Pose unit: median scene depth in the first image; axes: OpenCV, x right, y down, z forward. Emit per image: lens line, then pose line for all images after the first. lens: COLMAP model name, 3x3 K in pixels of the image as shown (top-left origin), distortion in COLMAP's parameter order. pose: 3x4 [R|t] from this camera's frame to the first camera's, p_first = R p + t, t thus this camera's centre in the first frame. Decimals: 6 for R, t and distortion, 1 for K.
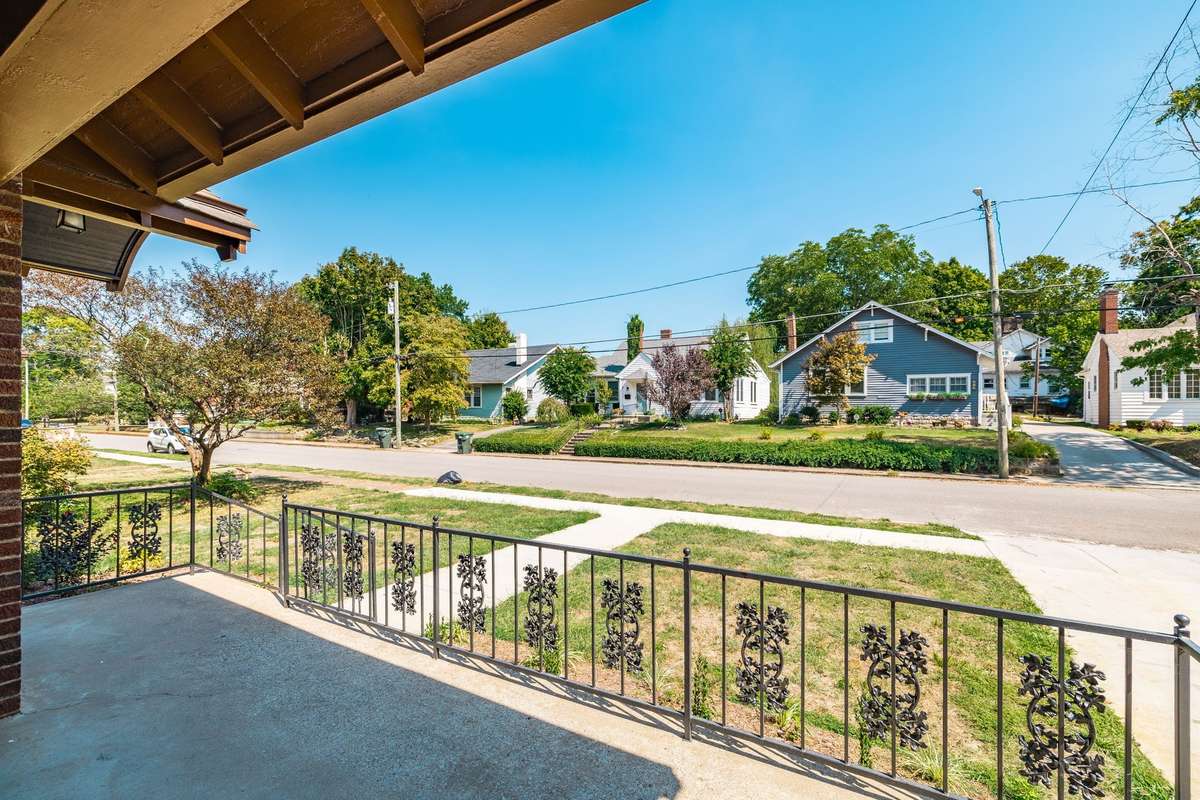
lens RADIAL K [[508.1, 0, 598.1], [0, 508.1, 391.7], [0, 0, 1]] dist [0.000808, 0.000254]
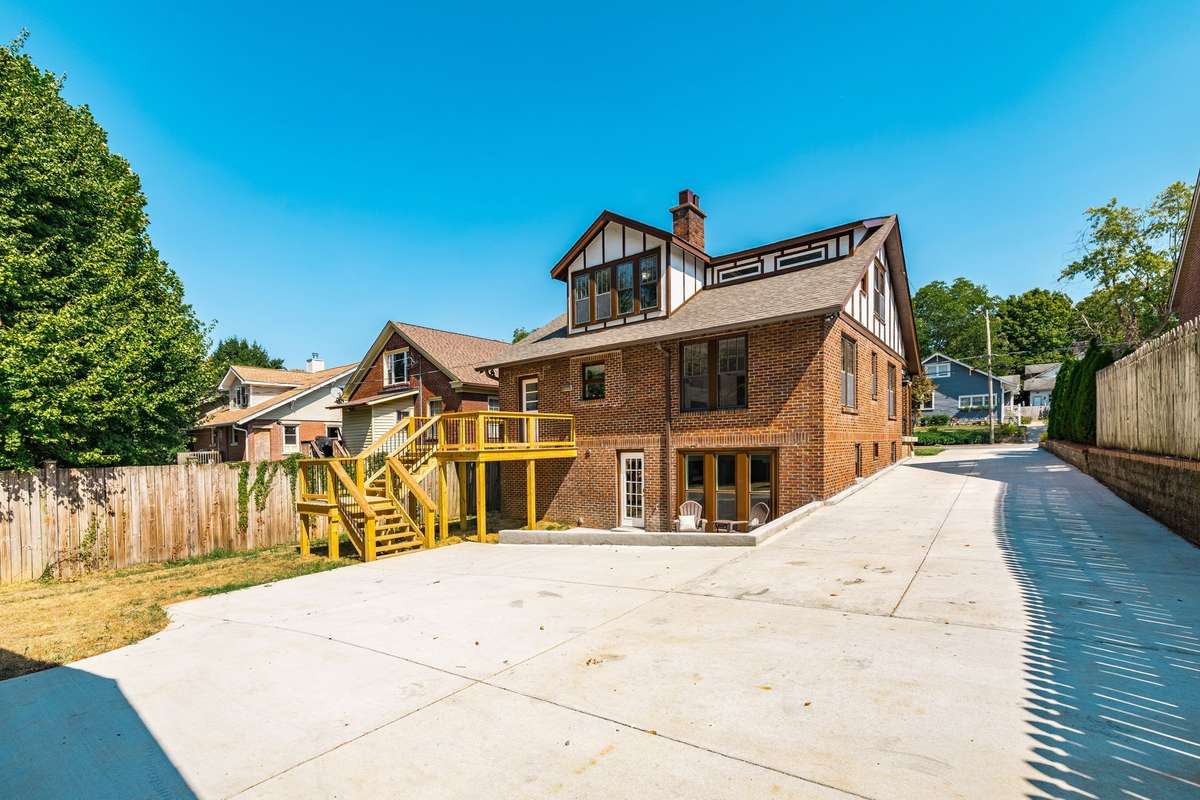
lens RADIAL K [[521.8, 0, 597.6], [0, 521.8, 449.4], [0, 0, 1]] dist [0.001236, 0.000166]
pose [[0.989400, -0.026258, -0.142820, -0.328582], [0.033608, 0.998218, 0.049298, 0.018359], [0.141271, -0.053576, 0.988520, -0.877232]]
